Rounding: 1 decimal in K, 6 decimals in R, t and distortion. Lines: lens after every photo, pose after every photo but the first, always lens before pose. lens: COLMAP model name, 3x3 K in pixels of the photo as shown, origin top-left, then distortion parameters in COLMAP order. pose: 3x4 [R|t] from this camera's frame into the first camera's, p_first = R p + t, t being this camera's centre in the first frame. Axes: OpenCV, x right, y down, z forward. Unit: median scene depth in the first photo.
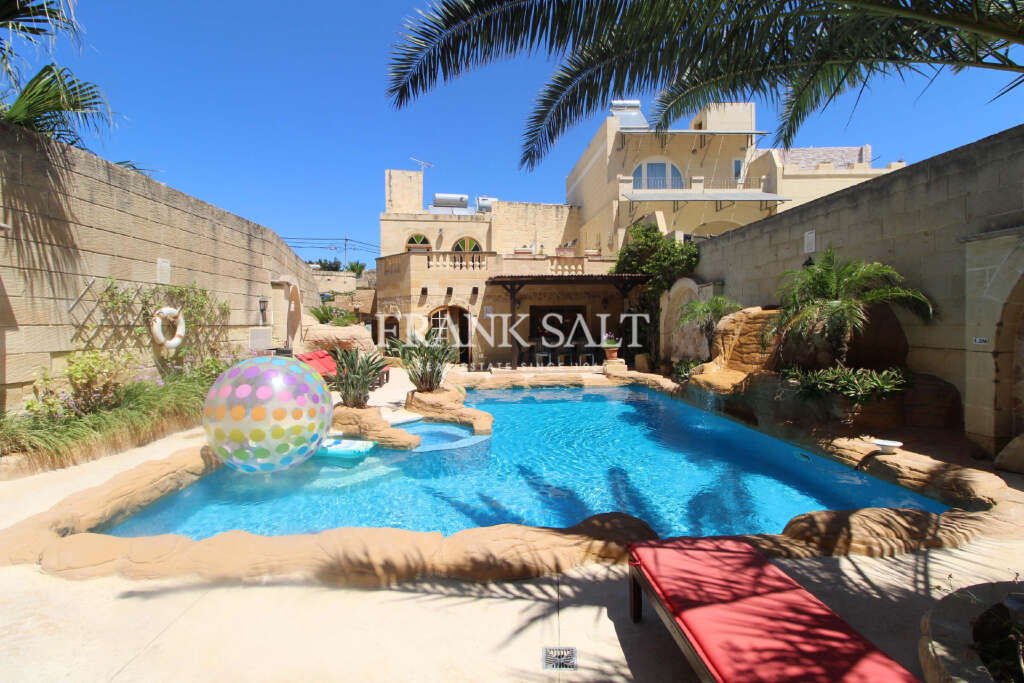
lens RADIAL K [[472.7, 0, 510.5], [0, 472.7, 328.0], [0, 0, 1]] dist [0.004785, -0.015939]
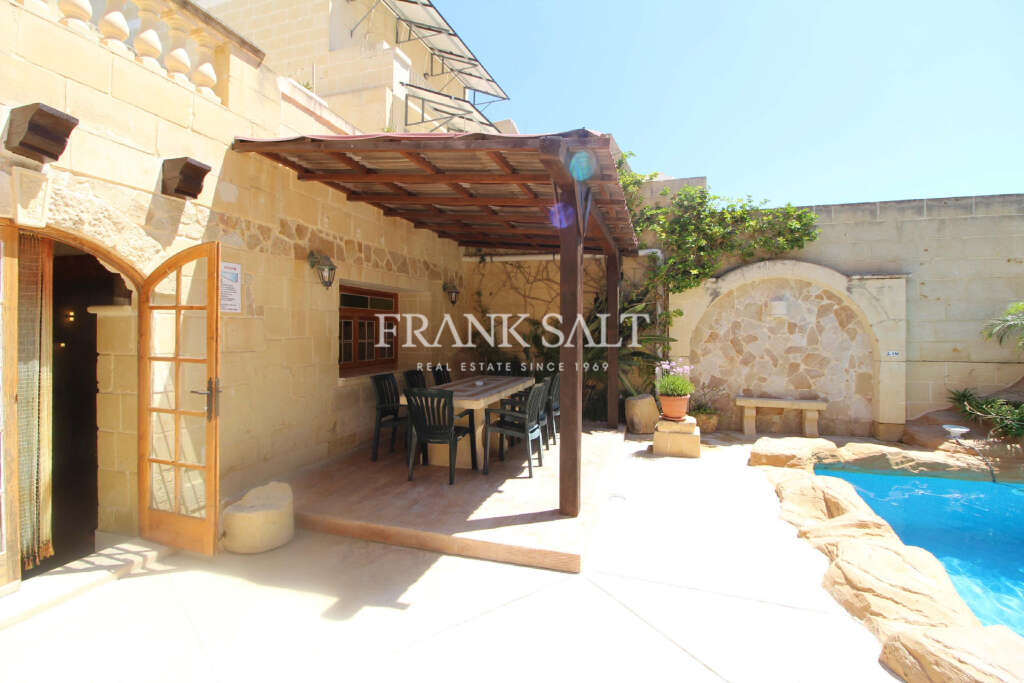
lens RADIAL K [[472.7, 0, 510.5], [0, 472.7, 328.0], [0, 0, 1]] dist [0.004785, -0.015939]
pose [[0.366940, 0.018081, 0.930069, -0.349795], [0.002137, 0.999792, -0.020280, -0.012924], [-0.930242, 0.009429, 0.366825, 1.275891]]
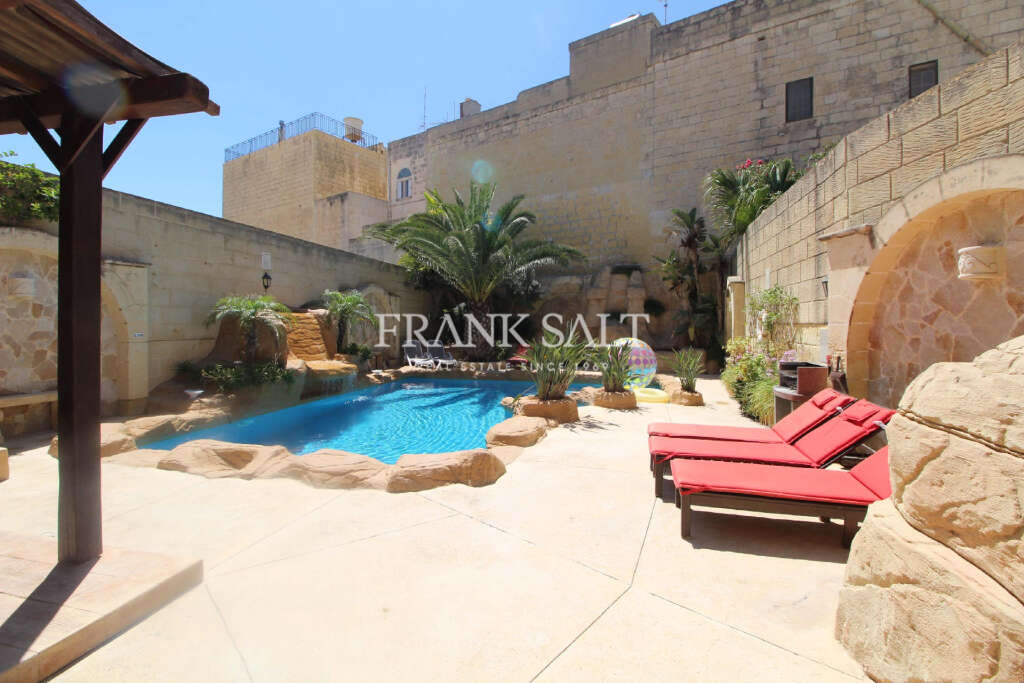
lens RADIAL K [[472.7, 0, 510.5], [0, 472.7, 328.0], [0, 0, 1]] dist [0.004785, -0.015939]
pose [[-0.961524, -0.002699, 0.274709, -0.294380], [0.003868, 0.999720, 0.023363, -0.015086], [-0.274695, 0.023527, -0.961243, 1.550478]]
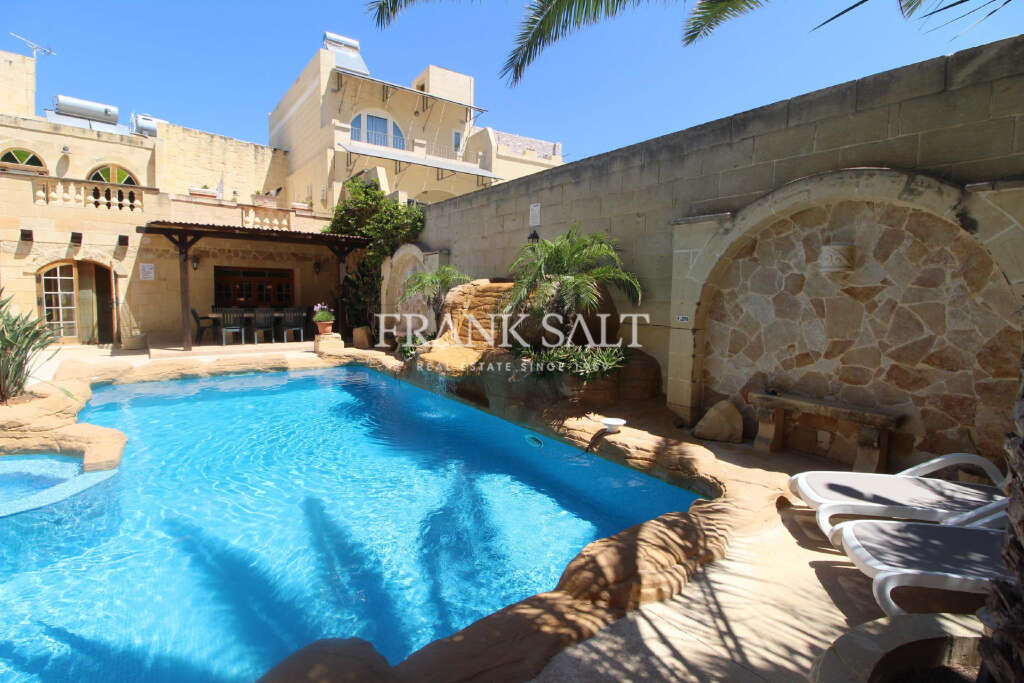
lens RADIAL K [[472.7, 0, 510.5], [0, 472.7, 328.0], [0, 0, 1]] dist [0.004785, -0.015939]
pose [[0.836860, -0.015092, 0.547208, 0.036456], [-0.020922, 0.998008, 0.059522, -0.003427], [-0.547016, -0.061261, 0.834877, 0.141880]]
